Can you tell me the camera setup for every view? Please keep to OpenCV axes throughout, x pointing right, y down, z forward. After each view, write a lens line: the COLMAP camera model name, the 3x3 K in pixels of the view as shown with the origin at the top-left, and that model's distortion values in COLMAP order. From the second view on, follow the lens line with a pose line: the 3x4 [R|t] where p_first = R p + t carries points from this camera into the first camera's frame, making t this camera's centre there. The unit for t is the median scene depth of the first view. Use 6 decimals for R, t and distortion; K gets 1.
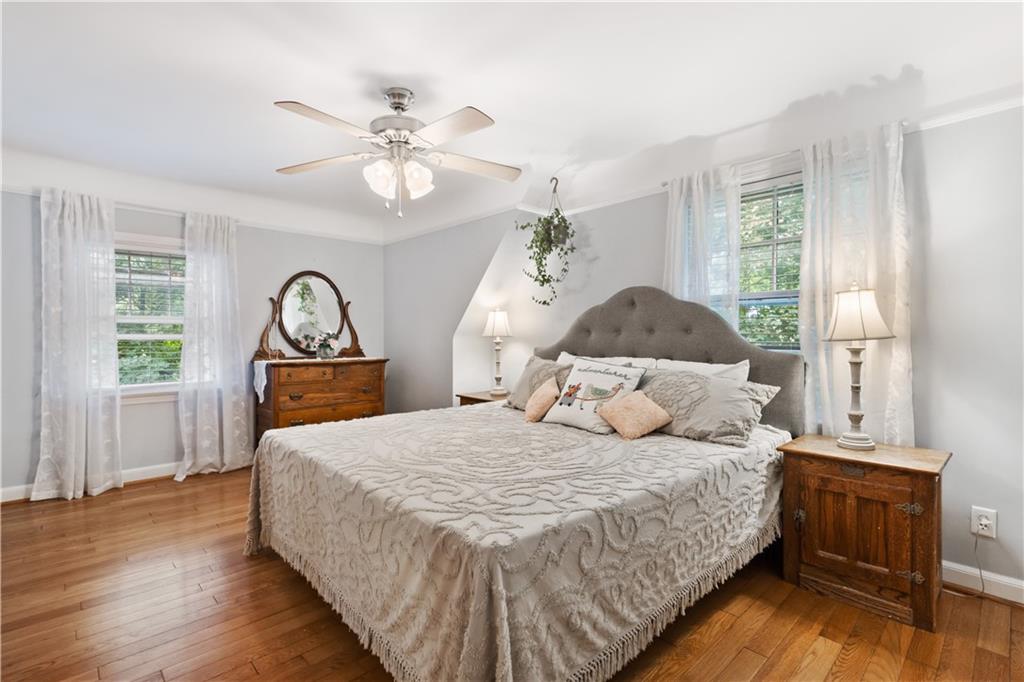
lens RADIAL K [[472.5, 0, 523.7], [0, 472.5, 339.3], [0, 0, 1]] dist [0.000500, 0.000075]
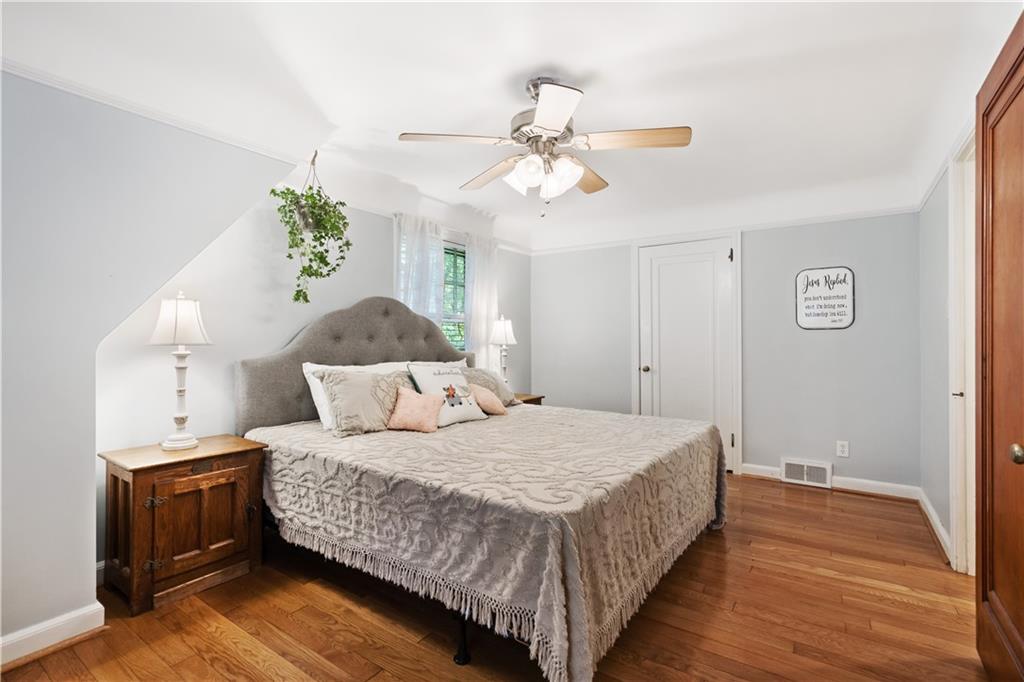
lens RADIAL K [[472.5, 0, 523.7], [0, 472.5, 339.3], [0, 0, 1]] dist [0.000500, 0.000075]
pose [[-0.208989, 0.001746, 0.977916, -0.836474], [0.003981, 0.999992, -0.000935, -0.012399], [-0.977910, 0.003697, -0.208994, 0.864660]]
